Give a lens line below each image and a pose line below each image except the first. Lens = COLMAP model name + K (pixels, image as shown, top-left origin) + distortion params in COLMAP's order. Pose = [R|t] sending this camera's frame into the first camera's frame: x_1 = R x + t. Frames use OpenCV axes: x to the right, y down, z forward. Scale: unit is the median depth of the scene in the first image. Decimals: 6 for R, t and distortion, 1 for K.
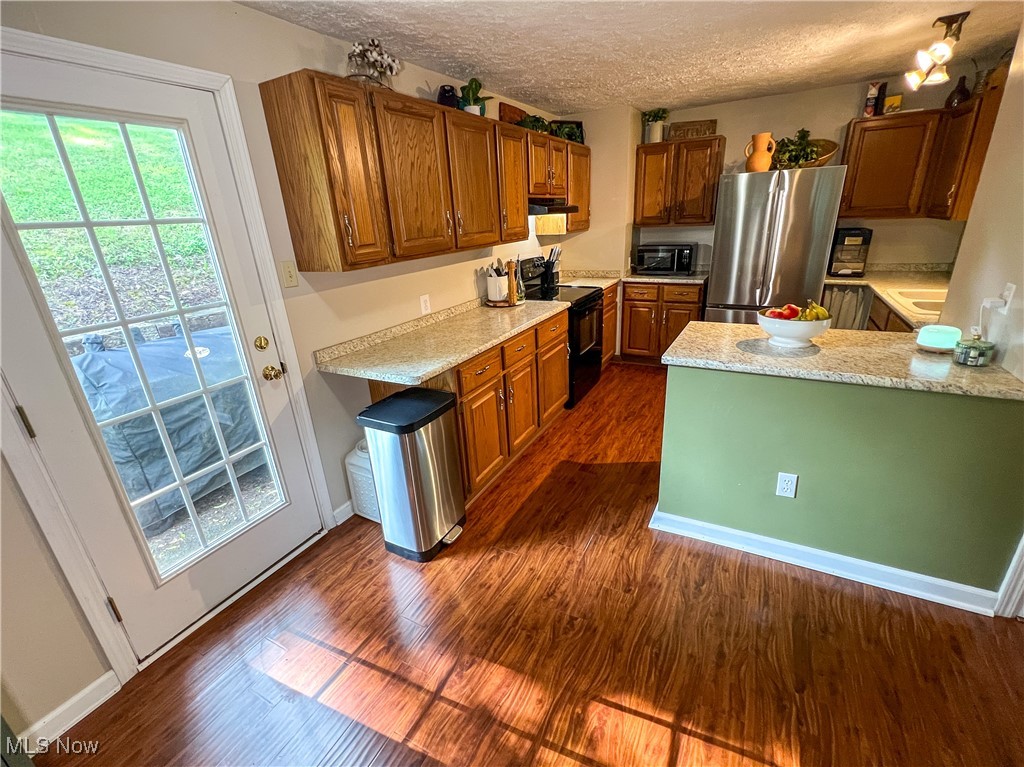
lens RADIAL K [[453.6, 0, 512.0], [0, 453.6, 383.5], [0, 0, 1]] dist [-0.001488, 0.000056]
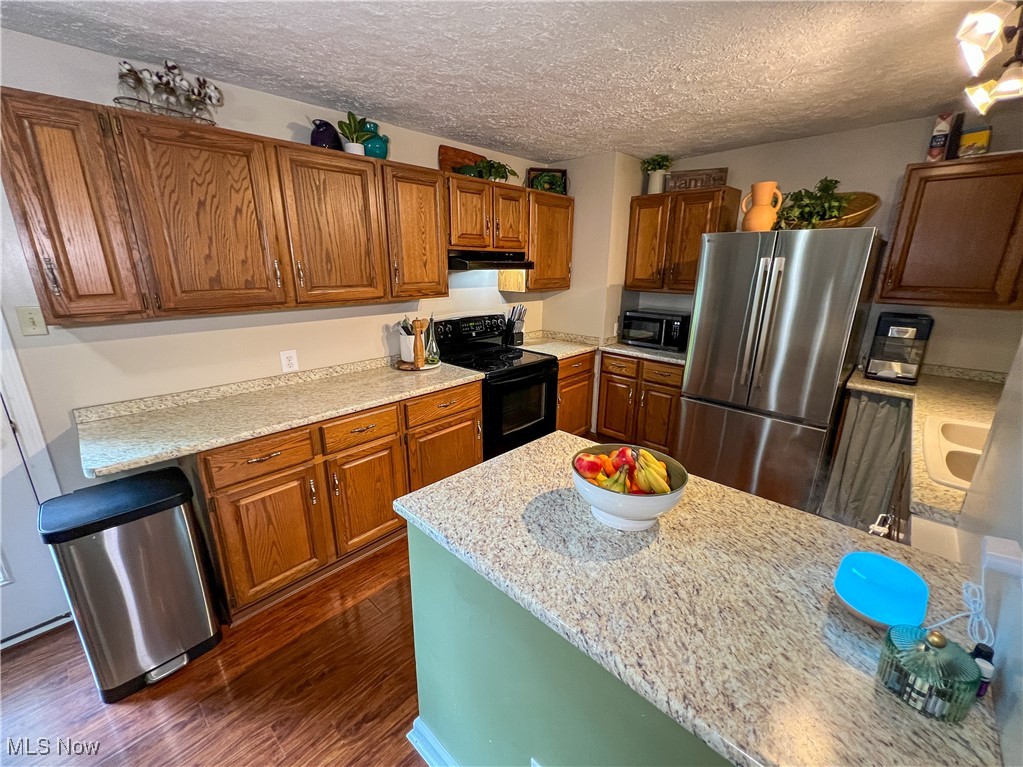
lens RADIAL K [[416.6, 0, 511.5], [0, 416.6, 383.5], [0, 0, 1]] dist [-0.000240, -0.000187]
pose [[0.964614, 0.125316, -0.231984, 0.356877], [-0.141413, 0.988474, -0.054044, -0.126461], [0.222537, 0.084937, 0.971217, 0.266022]]
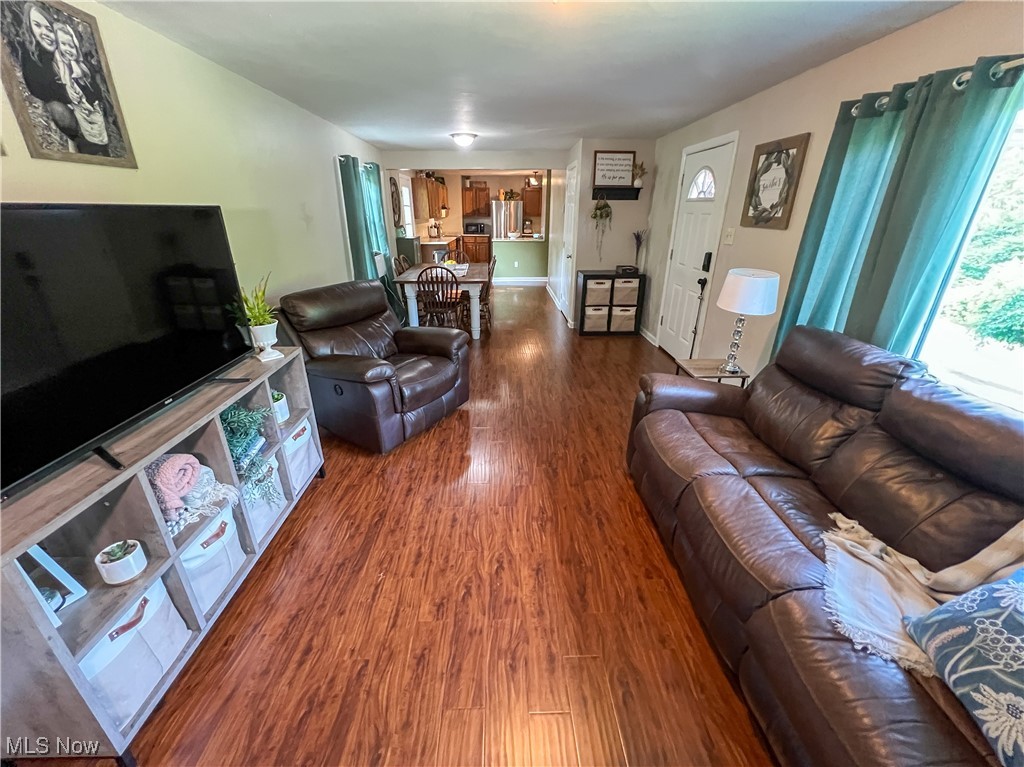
lens RADIAL K [[410.2, 0, 509.9], [0, 410.2, 382.1], [0, 0, 1]] dist [-0.000430, -0.000345]
pose [[0.869357, -0.138947, 0.474249, -1.087350], [0.126889, 0.990248, 0.057524, 0.737200], [-0.477617, 0.010168, 0.878509, -1.784125]]
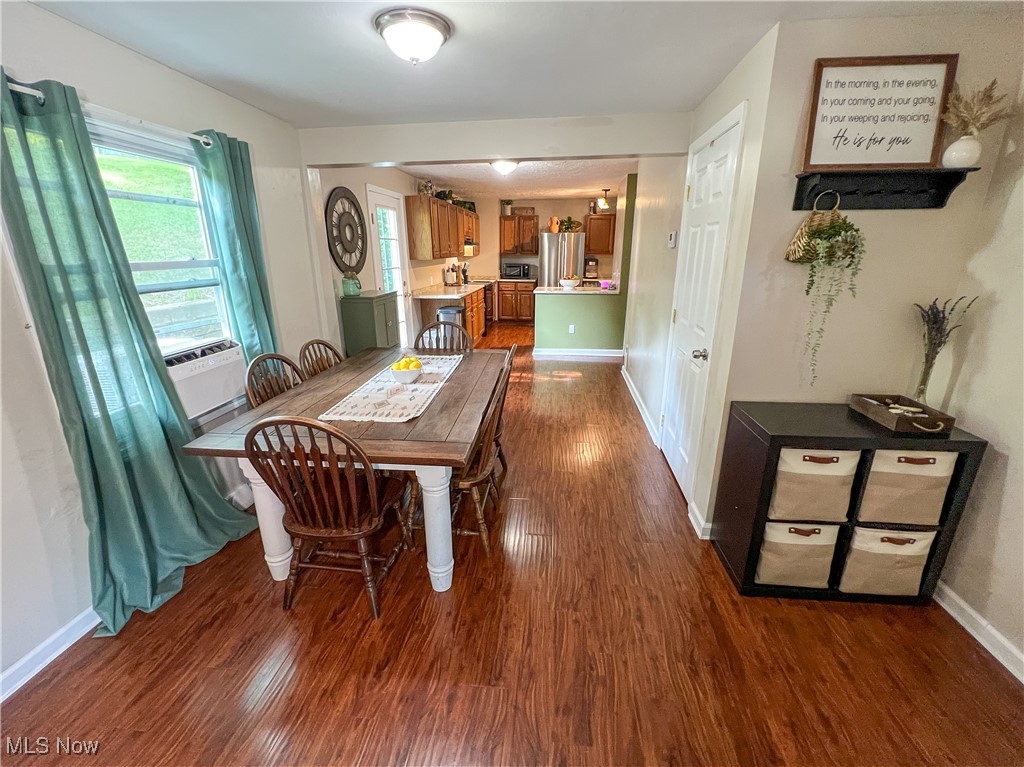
lens RADIAL K [[432.7, 0, 508.5], [0, 432.7, 381.5], [0, 0, 1]] dist [0.000512, -0.000644]
pose [[0.929499, -0.060155, 0.363886, -0.562252], [0.084837, 0.995026, -0.052217, 0.414756], [-0.358935, 0.079407, 0.929979, -0.981903]]
